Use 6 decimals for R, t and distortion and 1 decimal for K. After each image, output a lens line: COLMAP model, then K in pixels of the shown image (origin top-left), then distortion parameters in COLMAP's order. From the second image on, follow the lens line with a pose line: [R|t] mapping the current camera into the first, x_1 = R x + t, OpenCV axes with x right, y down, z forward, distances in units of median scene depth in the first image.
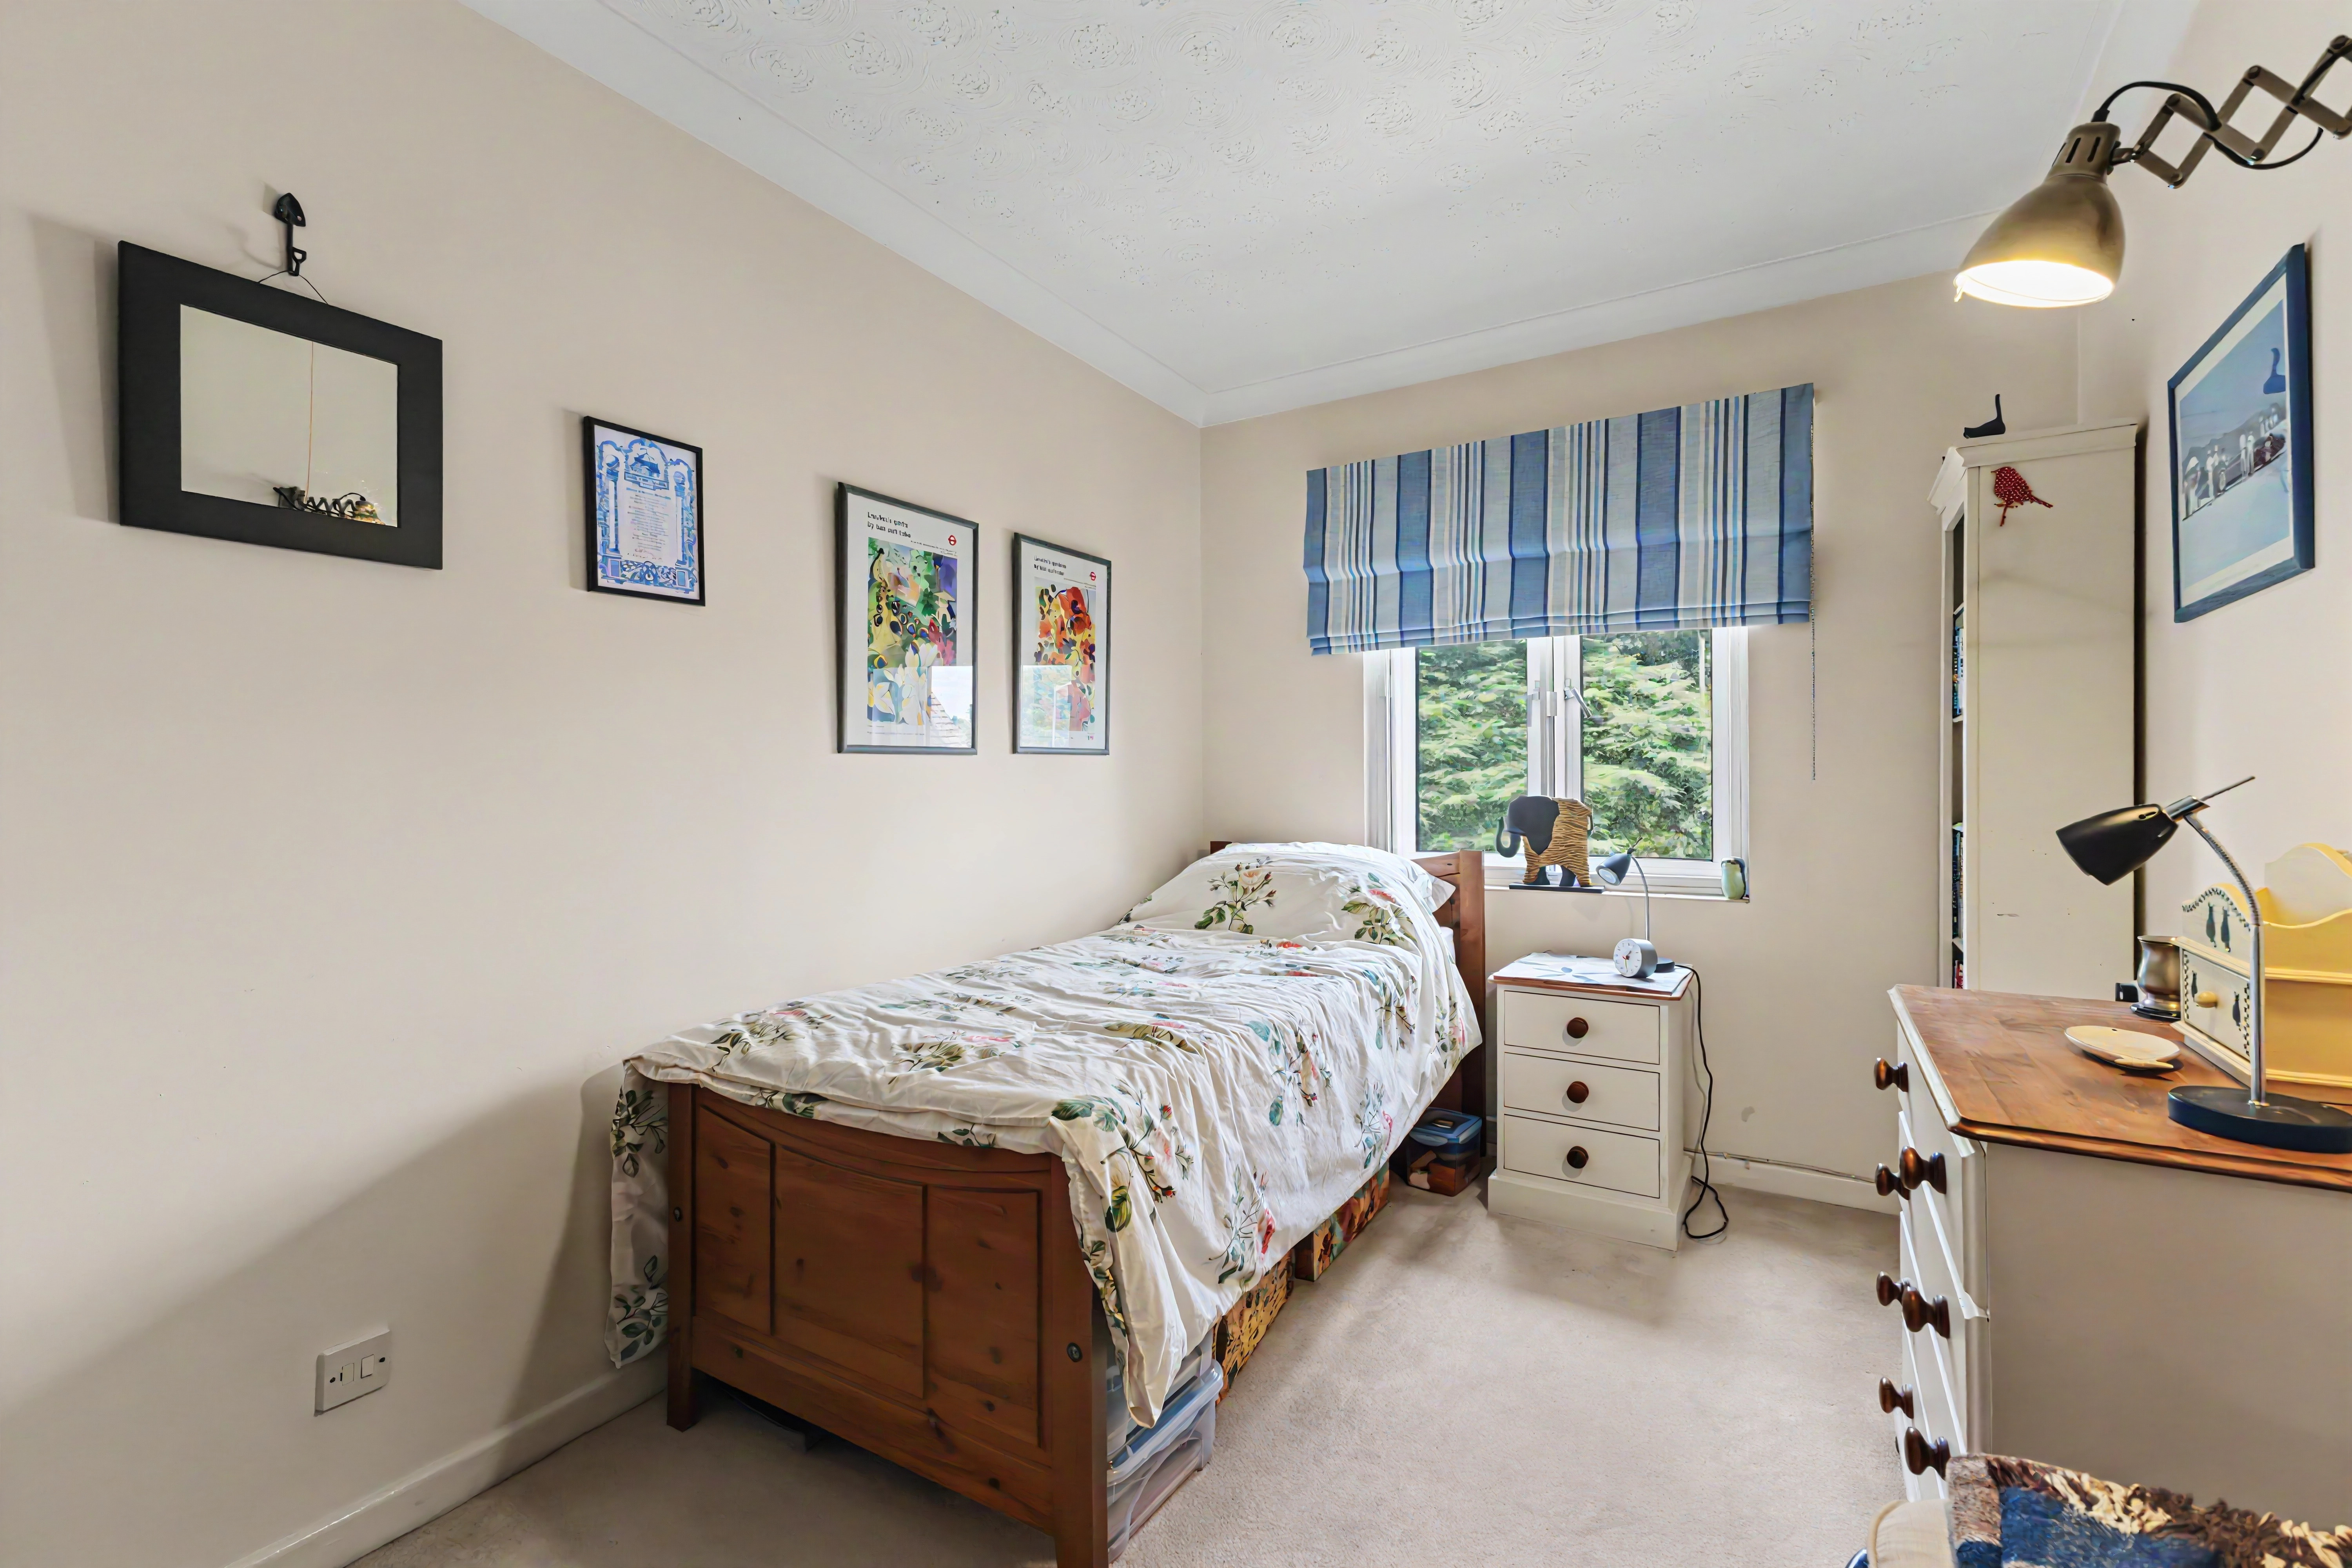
lens RADIAL K [[1019.5, 0, 1168.0], [0, 1019.5, 773.7], [0, 0, 1]] dist [0.010495, 0.000040]
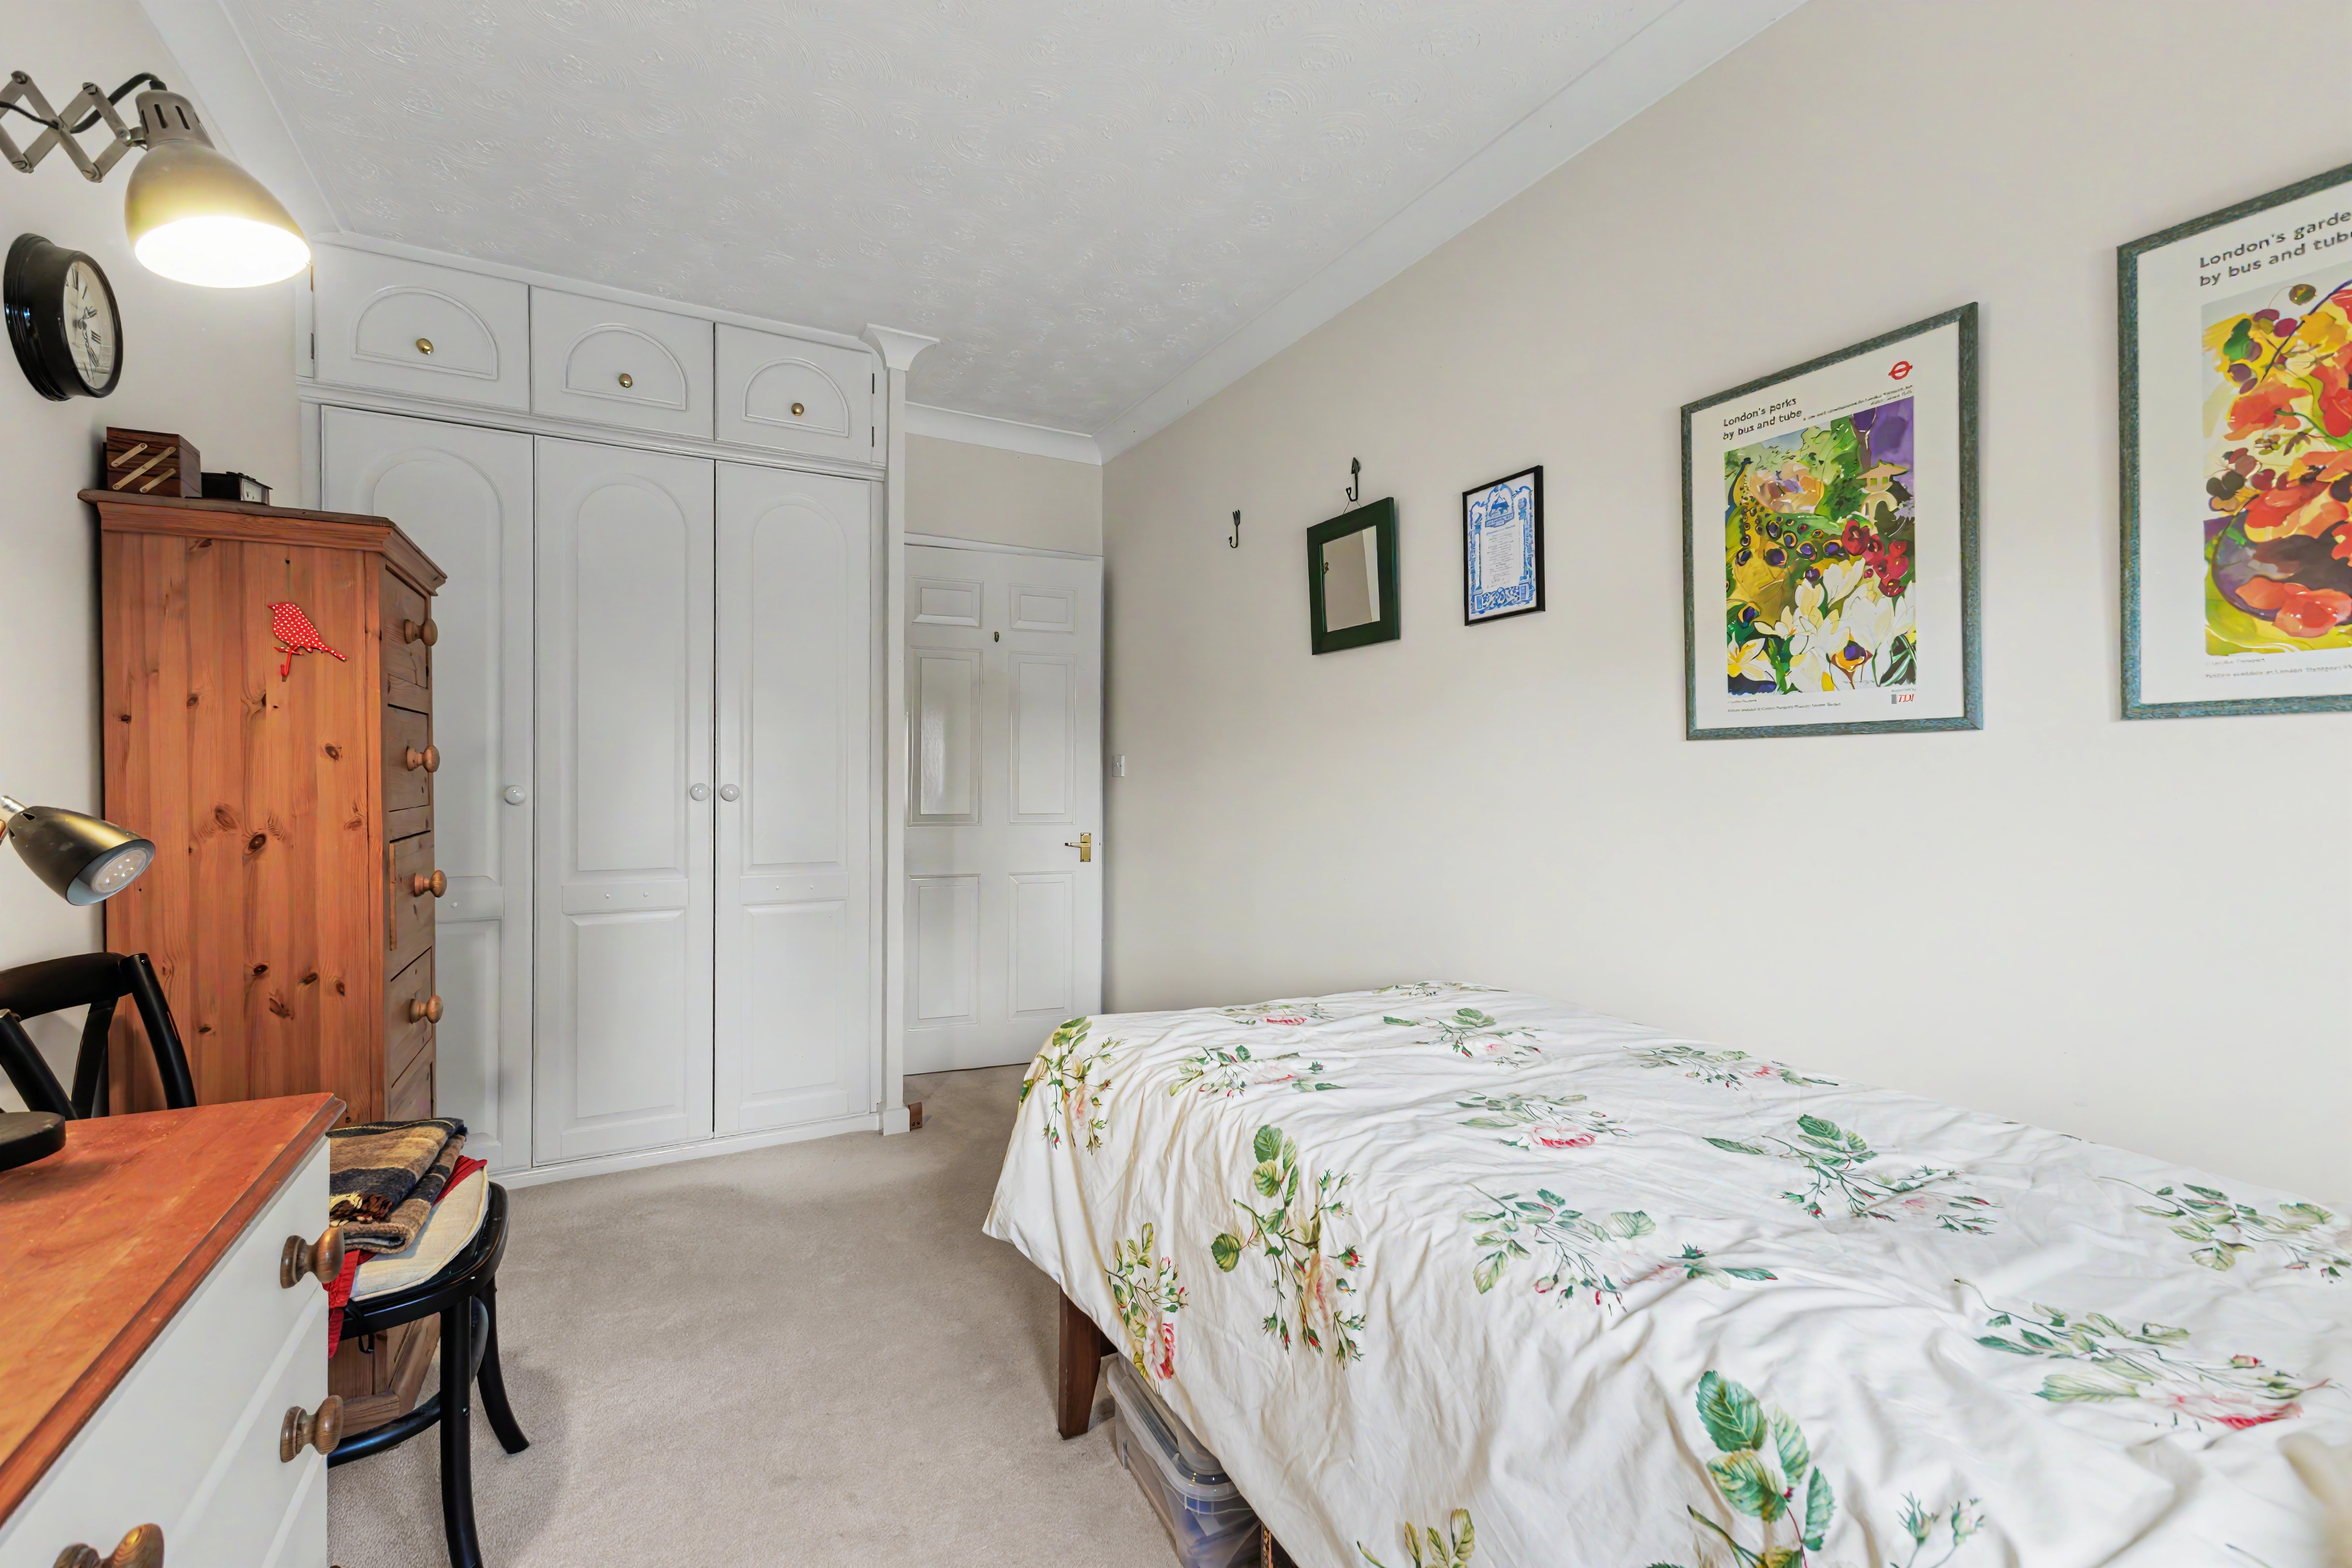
lens RADIAL K [[1019.5, 0, 1175.8], [0, 1019.5, 776.0], [0, 0, 1]] dist [0.010495, 0.000040]
pose [[-0.507114, 0.016998, -0.861711, 0.544876], [0.013687, 0.999838, 0.011668, -0.006153], [0.861770, -0.005877, -0.507265, 0.983233]]
